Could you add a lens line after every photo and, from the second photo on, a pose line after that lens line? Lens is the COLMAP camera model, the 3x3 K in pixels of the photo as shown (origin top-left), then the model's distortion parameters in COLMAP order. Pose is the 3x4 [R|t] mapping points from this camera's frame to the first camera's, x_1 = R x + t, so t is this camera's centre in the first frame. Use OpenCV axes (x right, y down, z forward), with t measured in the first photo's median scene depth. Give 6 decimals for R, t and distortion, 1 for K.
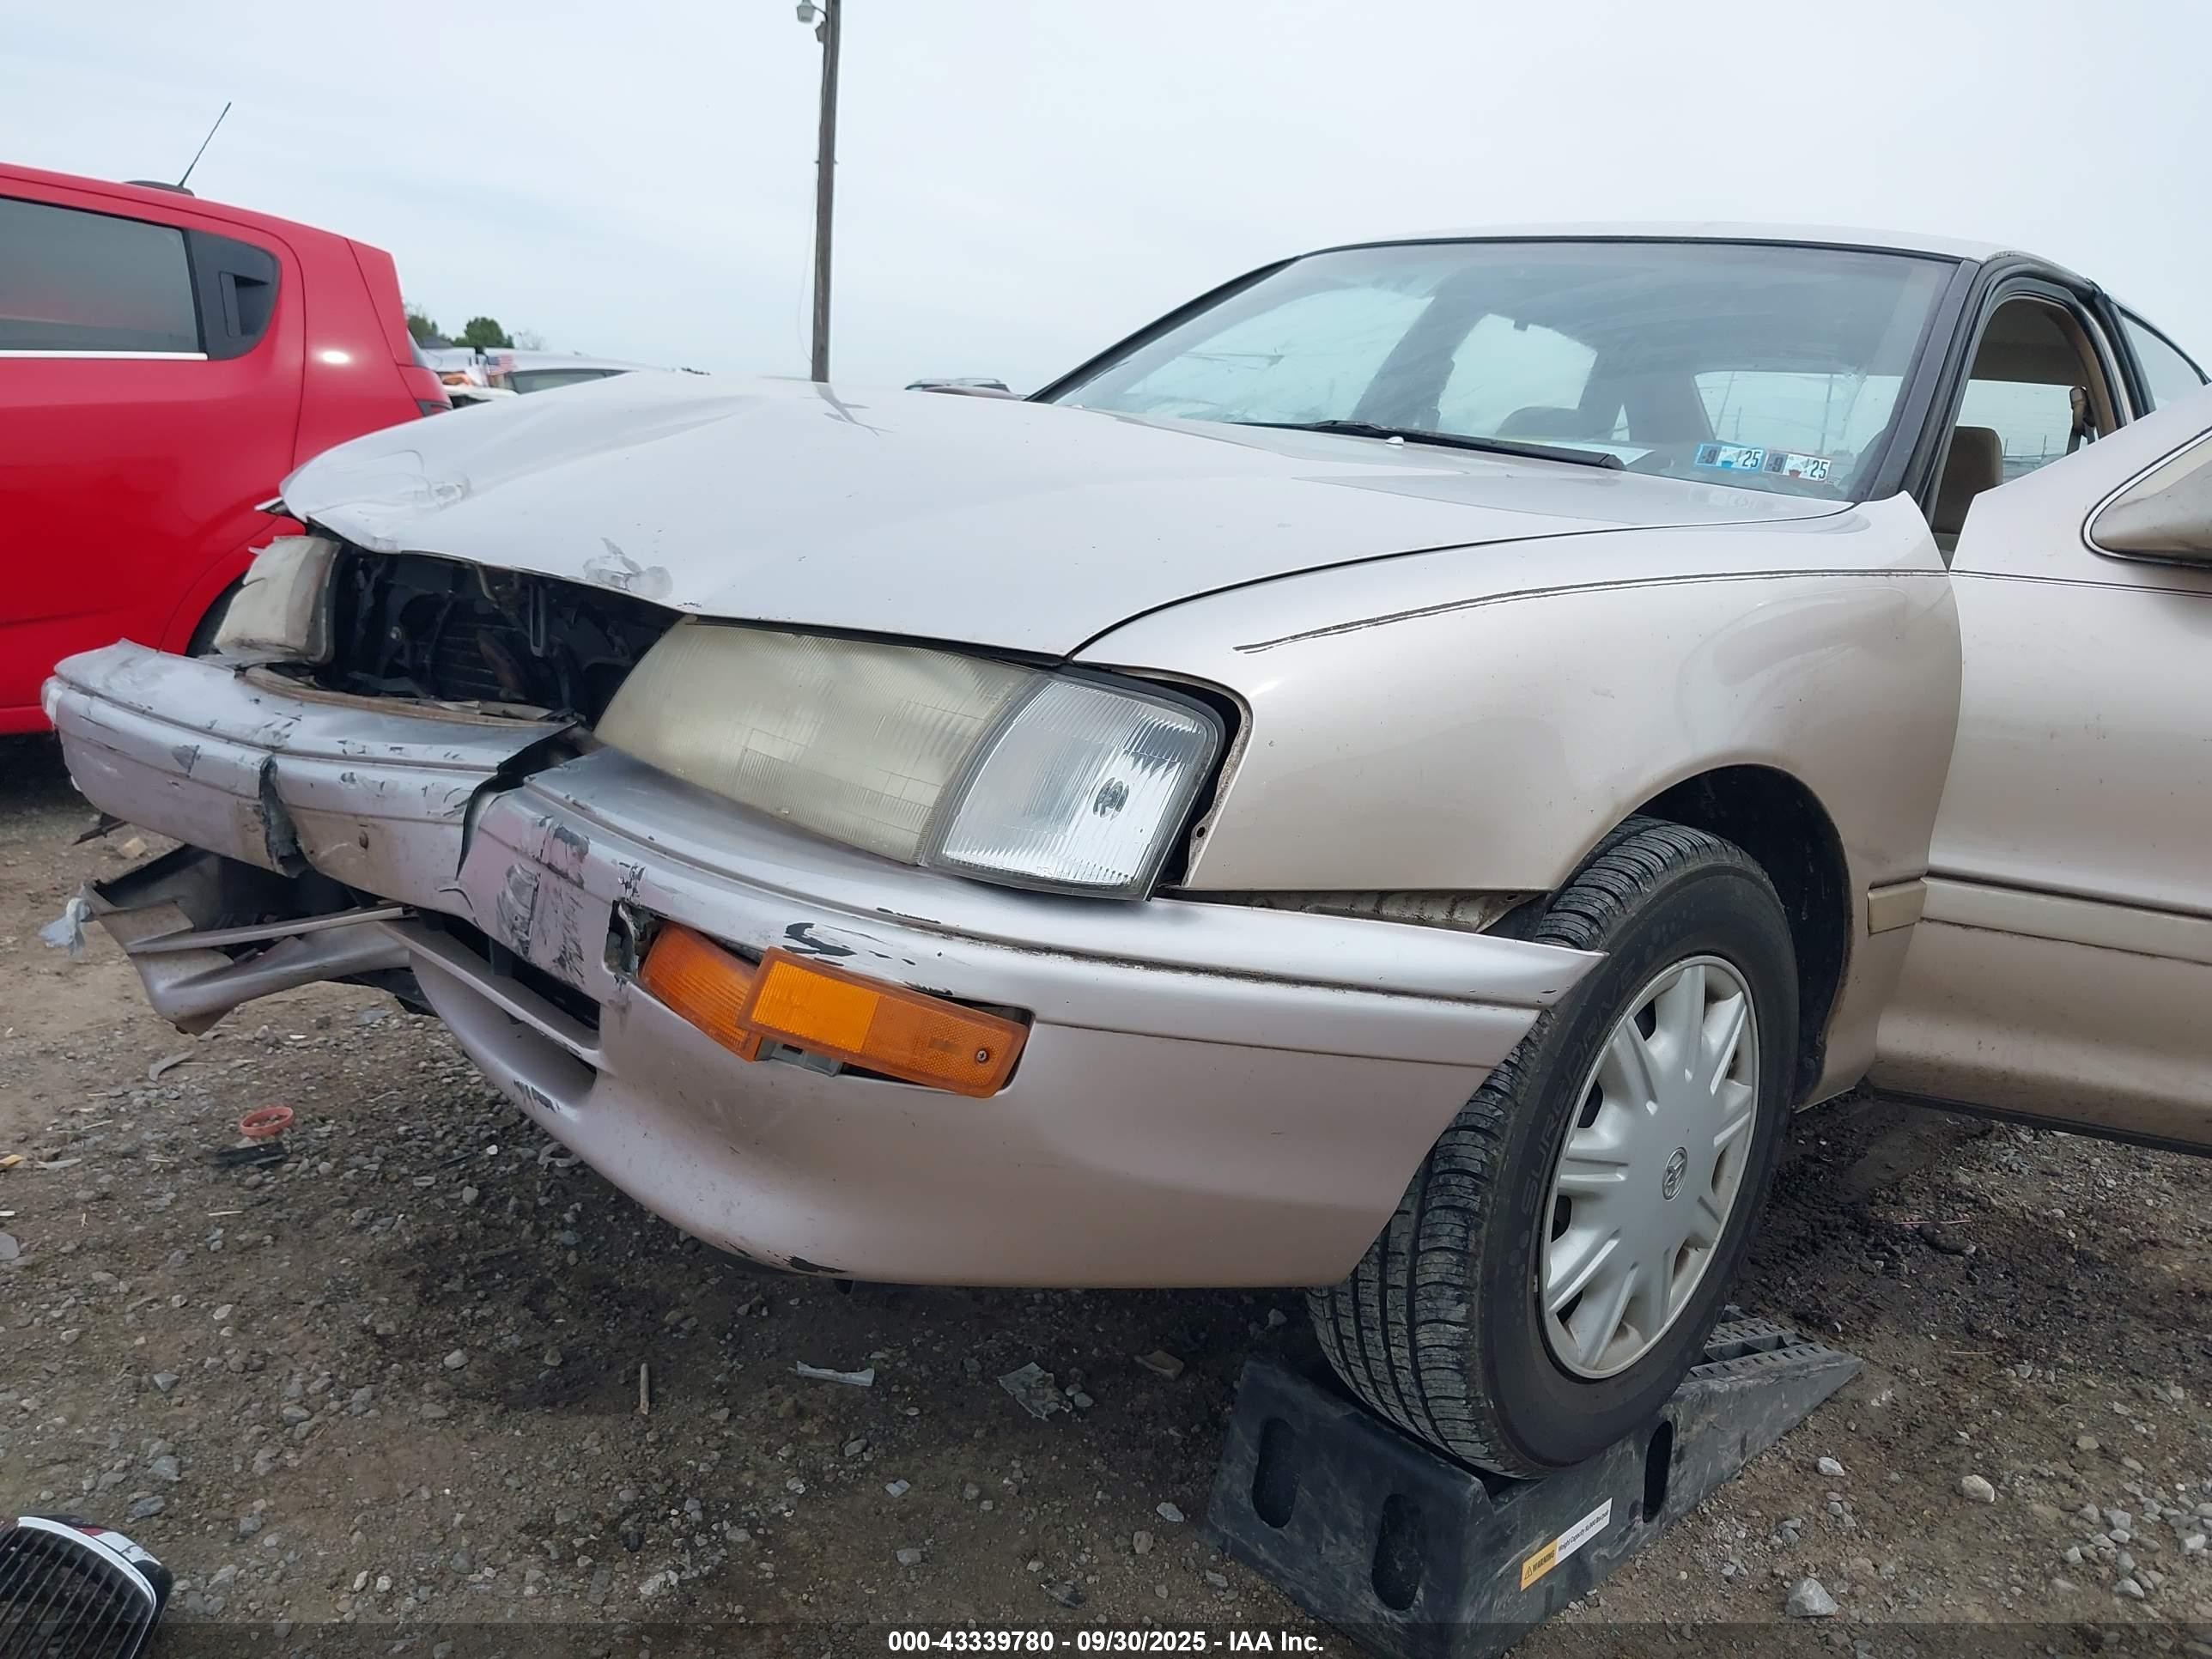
lens RADIAL K [[1752.8, 0, 1106.0], [0, 1752.8, 829.5], [0, 0, 1]] dist [0.009272, 0.011349]
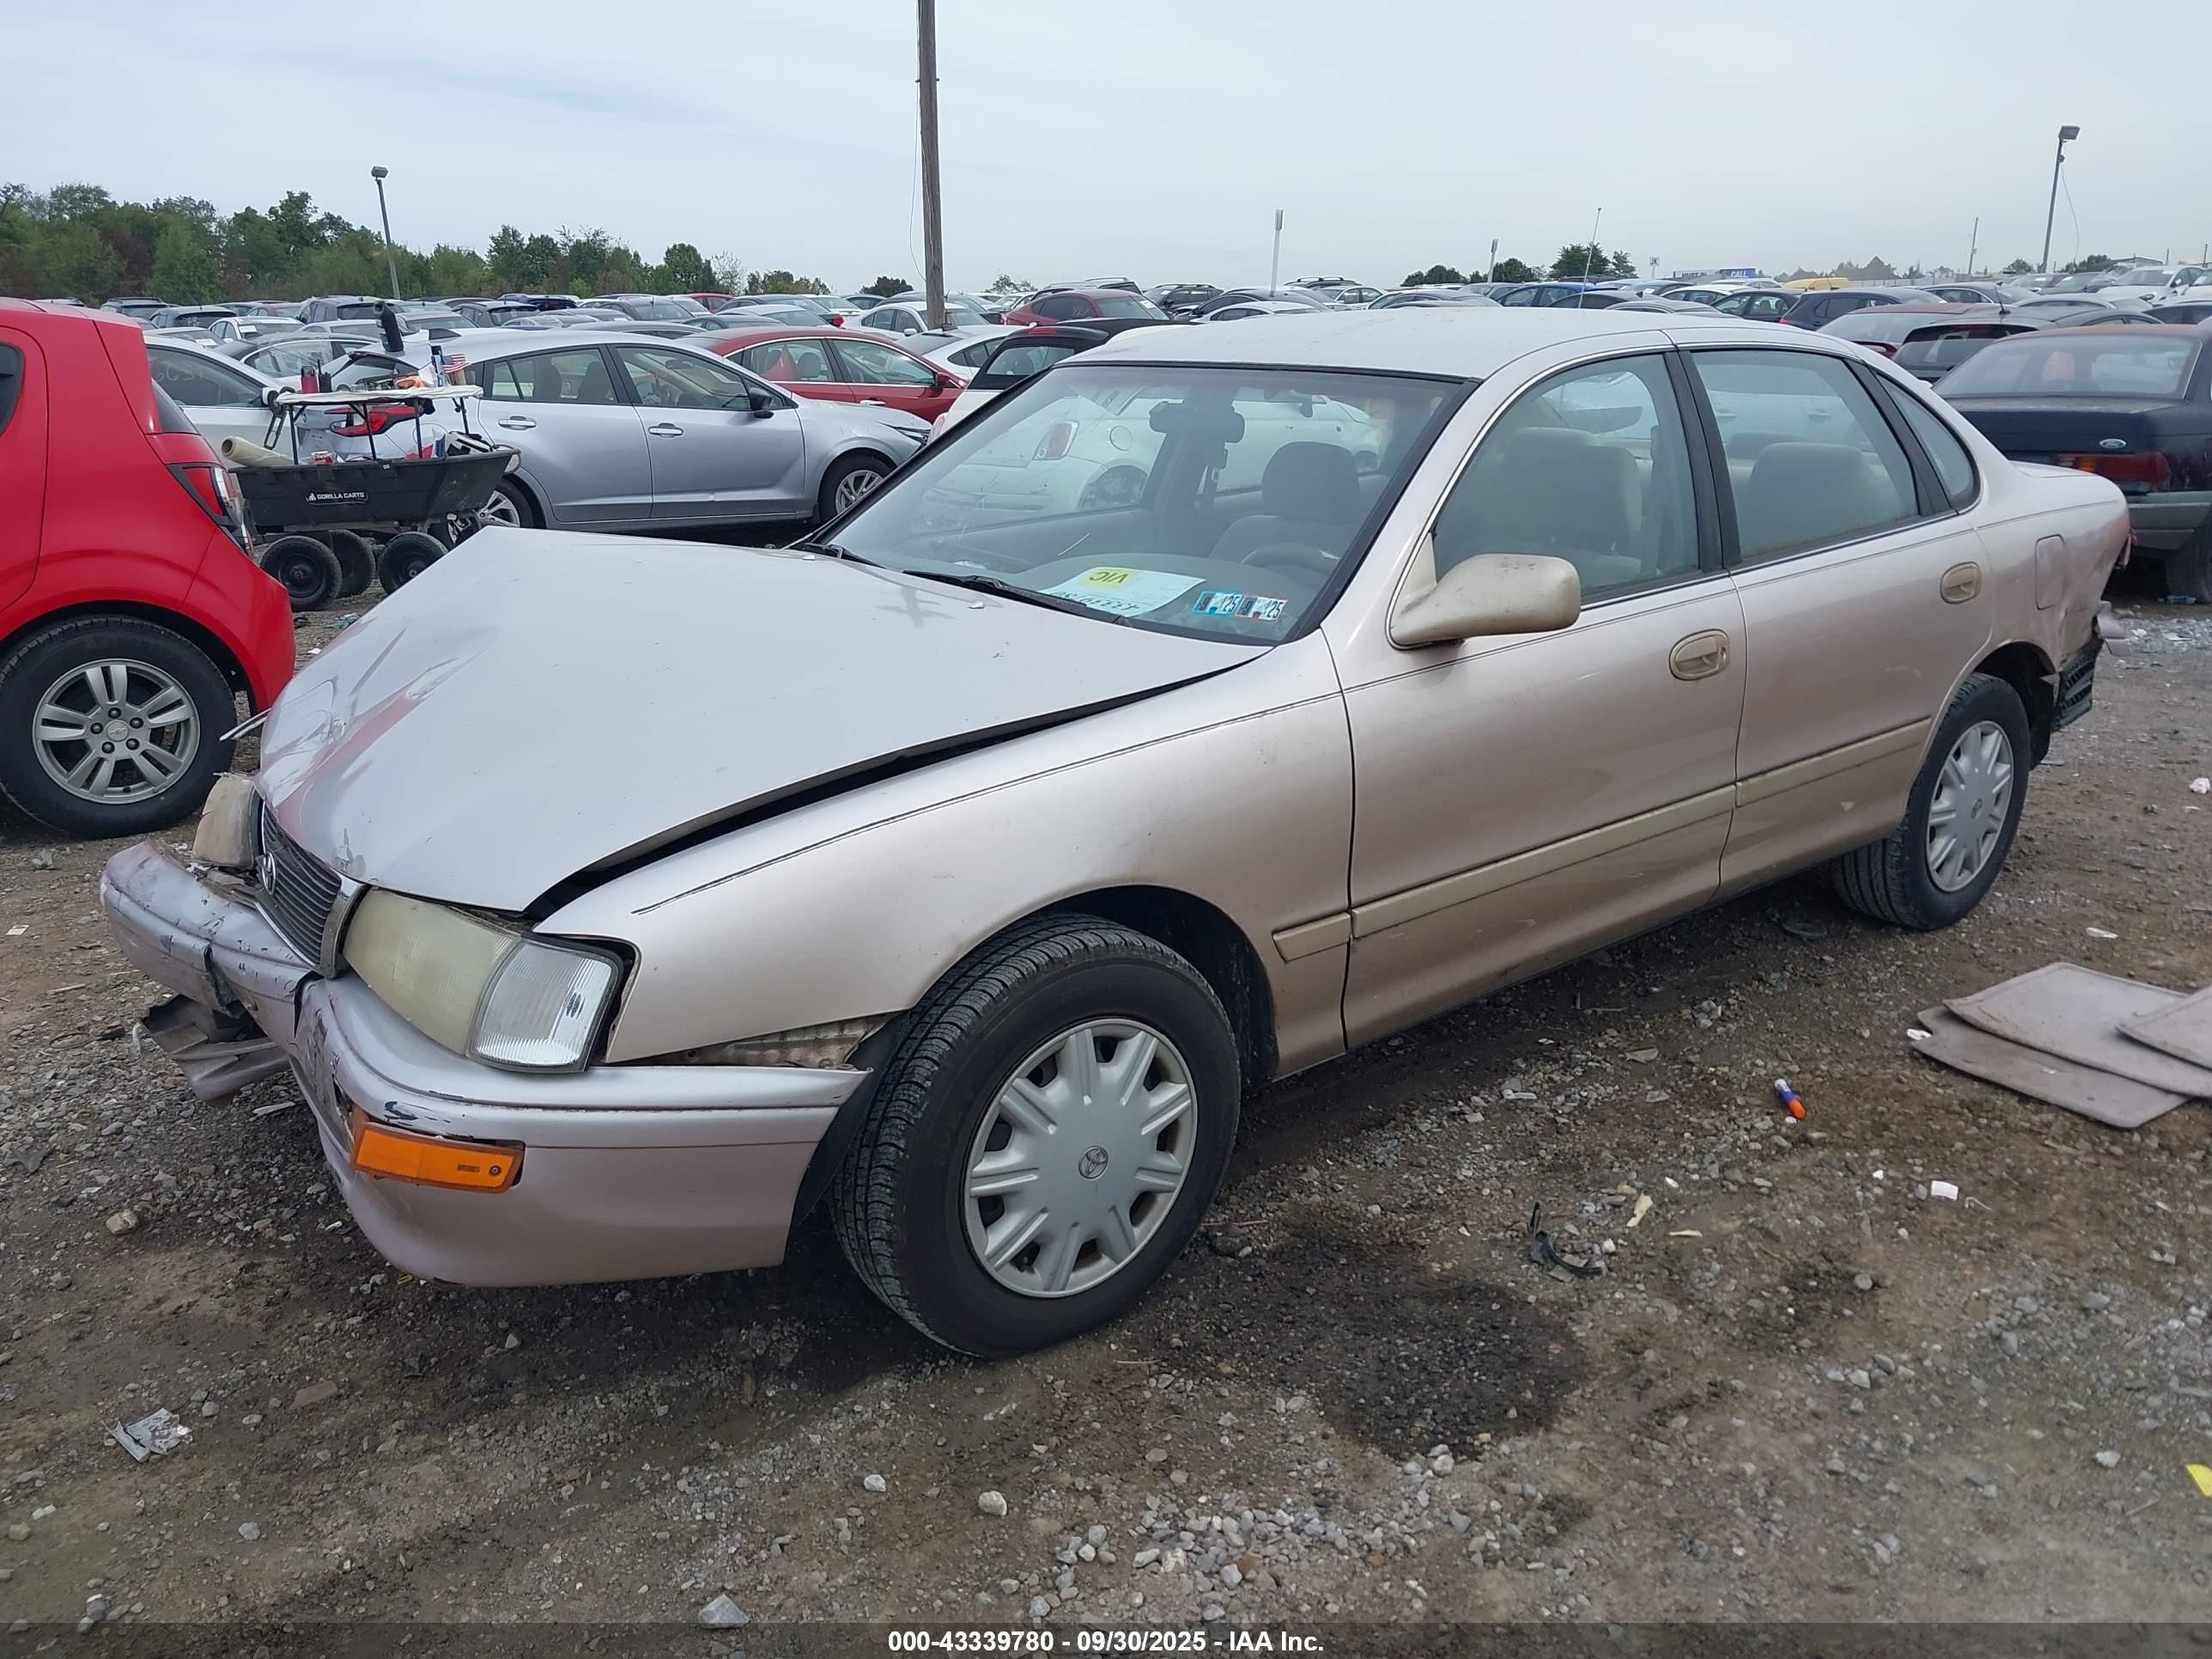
lens RADIAL K [[1707.5, 0, 1106.0], [0, 1707.5, 829.5], [0, 0, 1]] dist [0.014812, 0.003447]
pose [[0.986529, -0.092160, -0.135153, 0.754472], [0.103249, 0.991635, 0.077457, -0.263446], [0.126884, -0.090368, 0.987793, -0.542598]]
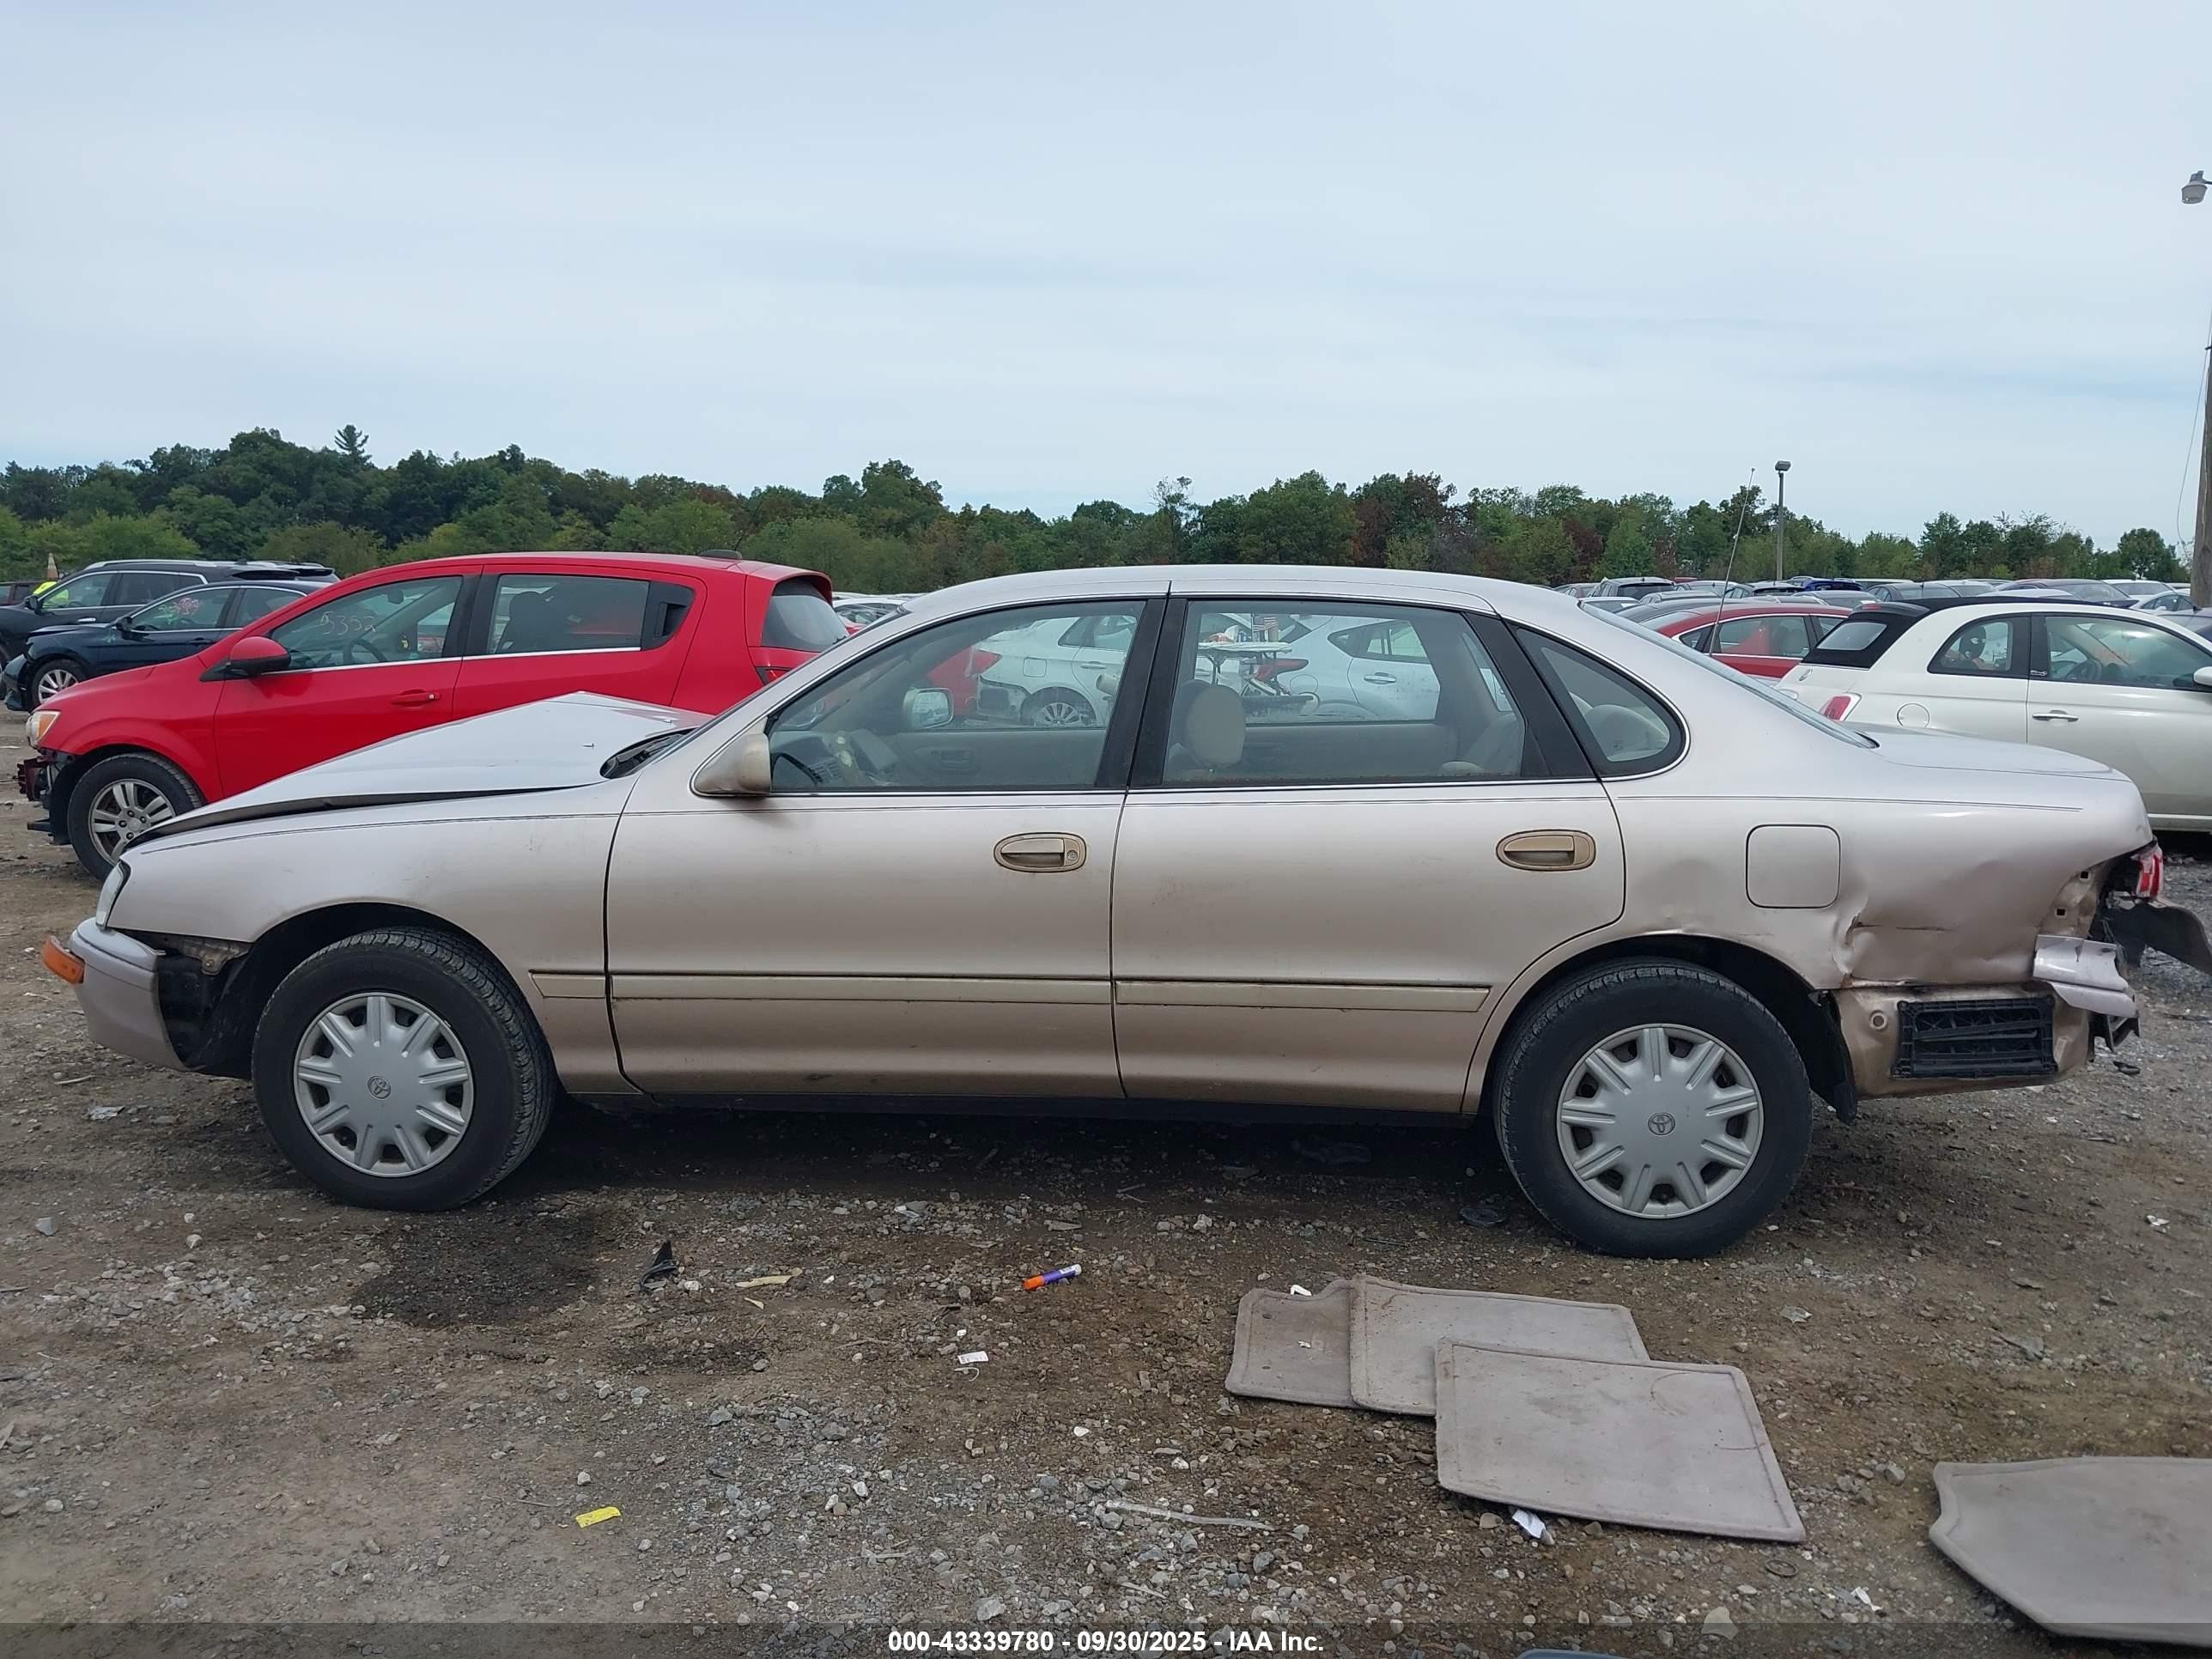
lens RADIAL K [[1752.8, 0, 1106.0], [0, 1752.8, 829.5], [0, 0, 1]] dist [0.009272, 0.011349]
pose [[0.658143, 0.003211, -0.752886, 3.689285], [-0.093355, 0.992622, -0.077374, -0.050901], [0.747083, 0.121209, 0.653586, 0.281086]]
